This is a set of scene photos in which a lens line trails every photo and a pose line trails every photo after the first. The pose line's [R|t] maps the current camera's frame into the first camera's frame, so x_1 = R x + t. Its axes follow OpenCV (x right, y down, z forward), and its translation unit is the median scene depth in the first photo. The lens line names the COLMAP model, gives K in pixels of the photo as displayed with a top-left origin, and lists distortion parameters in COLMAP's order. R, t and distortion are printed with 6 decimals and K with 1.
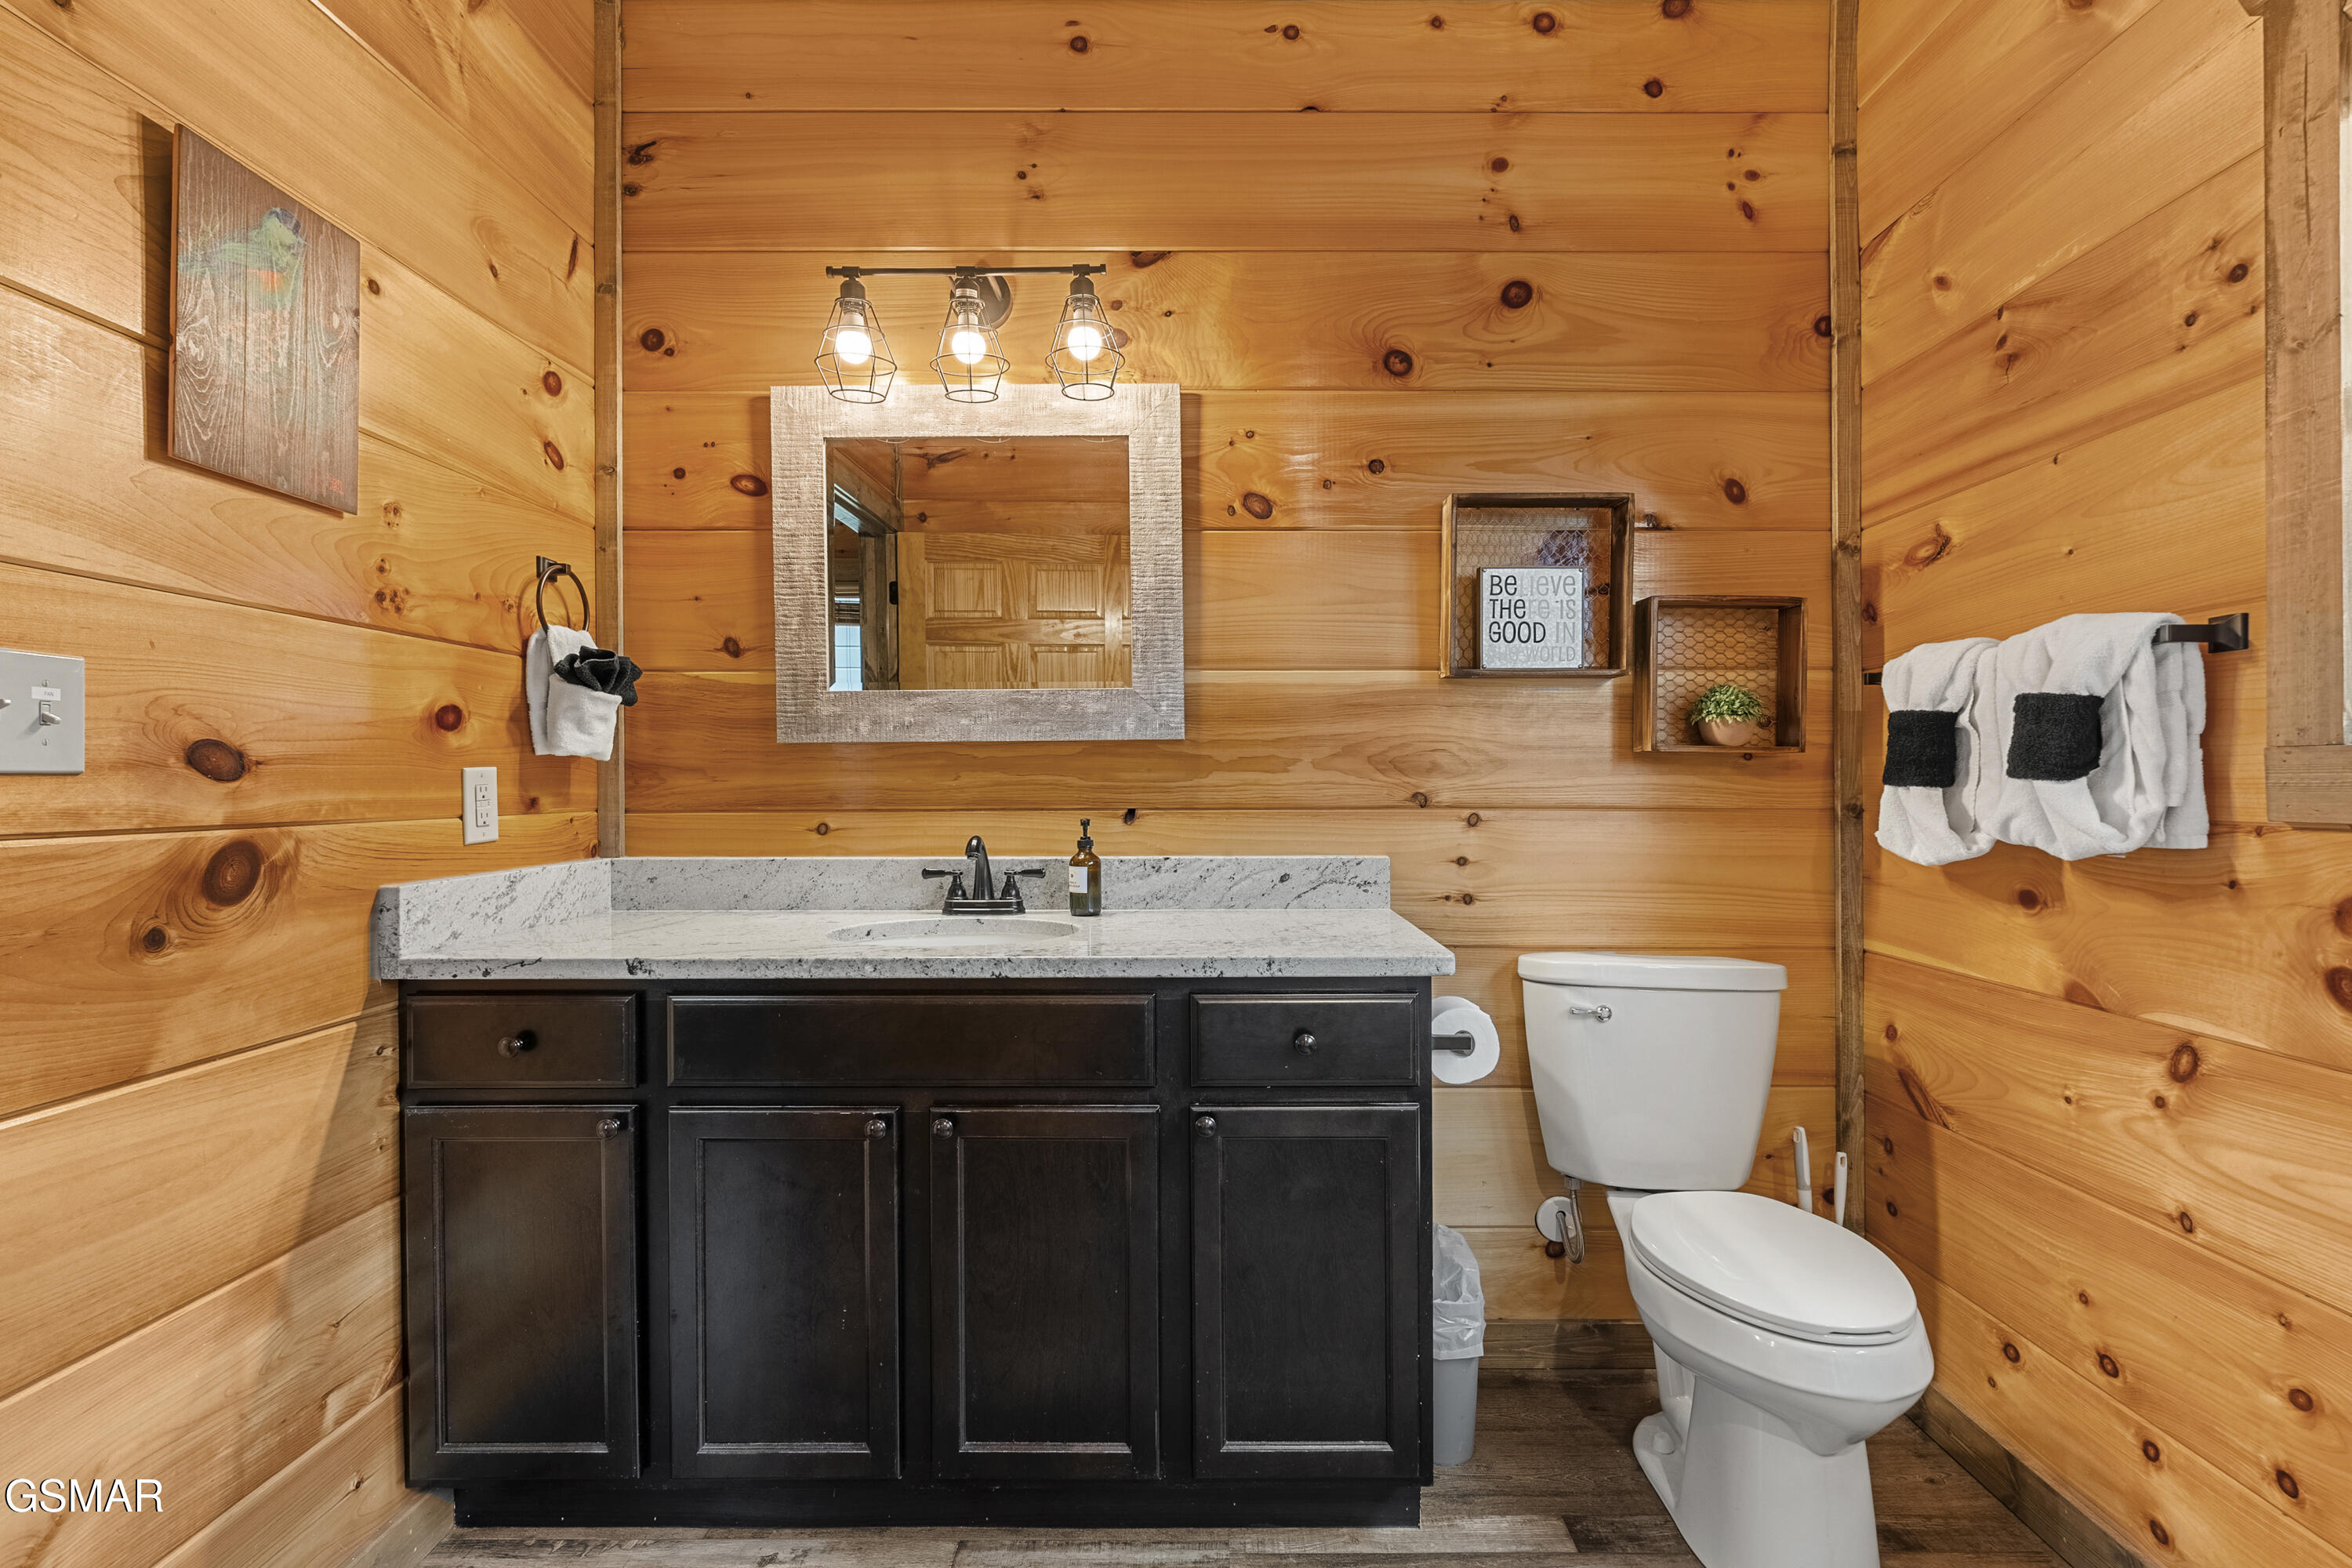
lens RADIAL K [[1037.1, 0, 1187.9], [0, 1037.1, 783.5], [0, 0, 1]] dist [-0.004281, 0.000226]
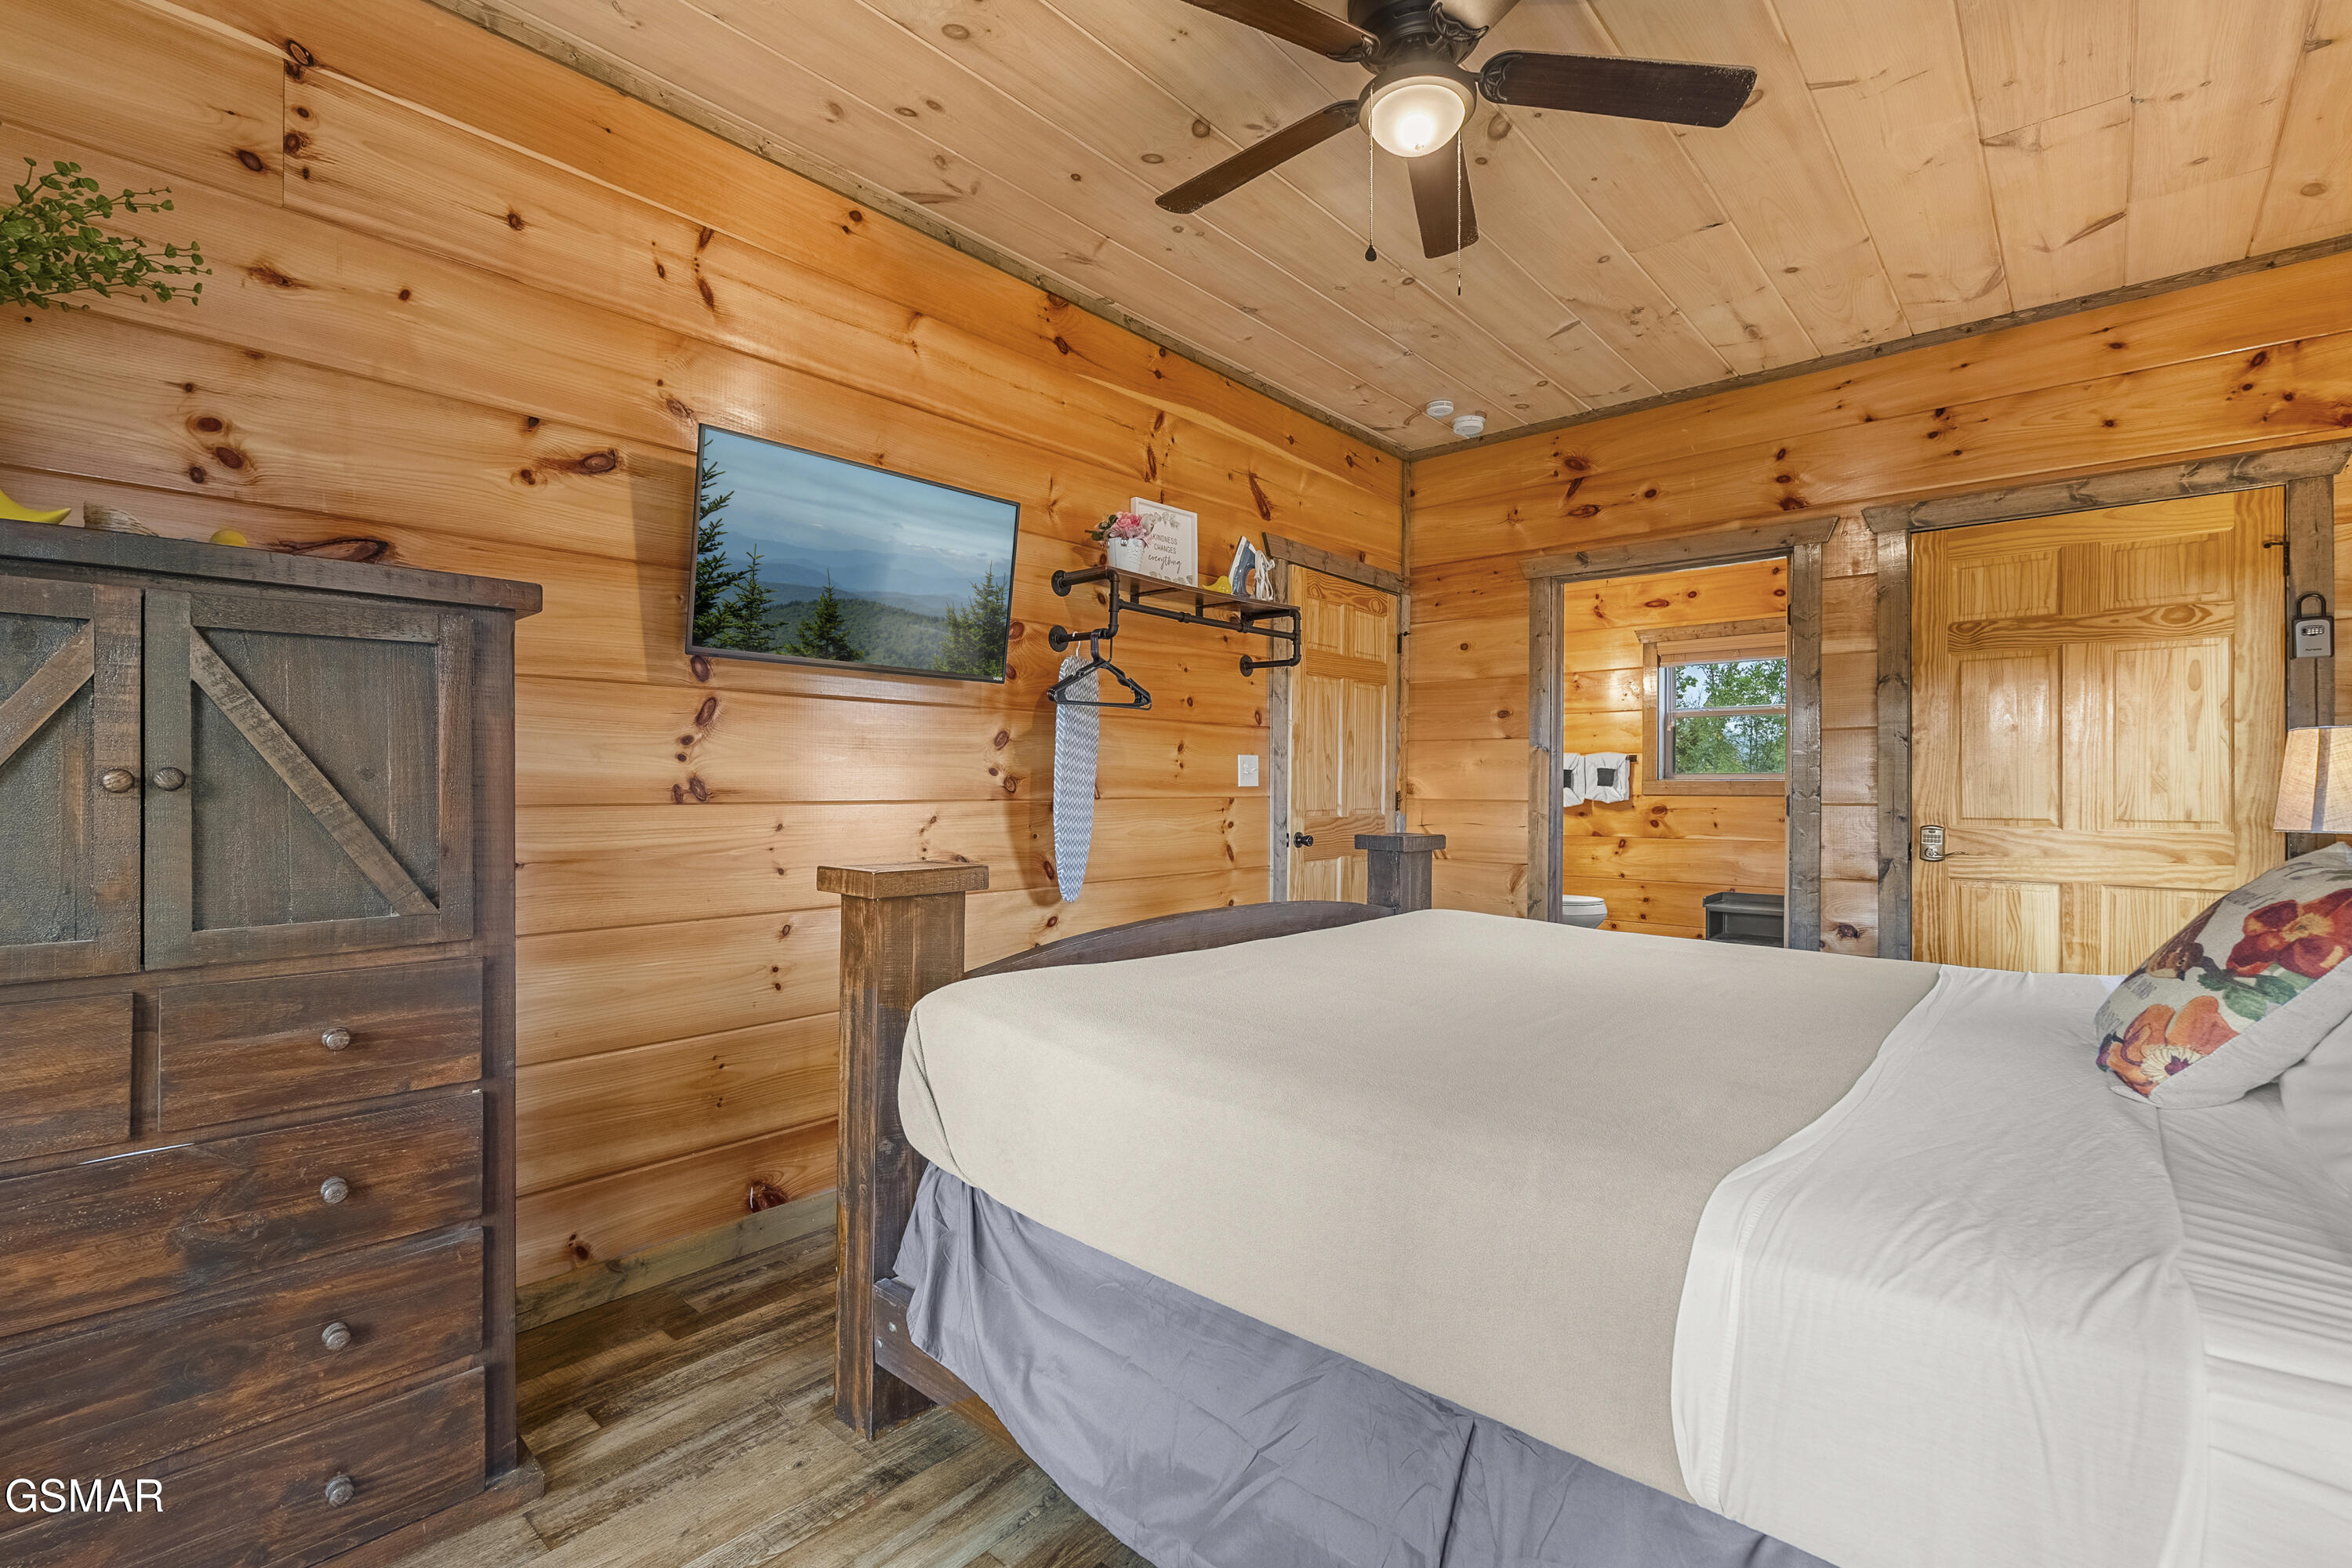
lens RADIAL K [[1037.1, 0, 1171.1], [0, 1037.1, 790.7], [0, 0, 1]] dist [-0.004281, 0.000226]
pose [[0.663265, 0.016606, 0.748201, -4.123317], [-0.011661, 0.999862, -0.011854, 0.099275], [-0.748294, -0.000863, 0.663367, -0.666808]]
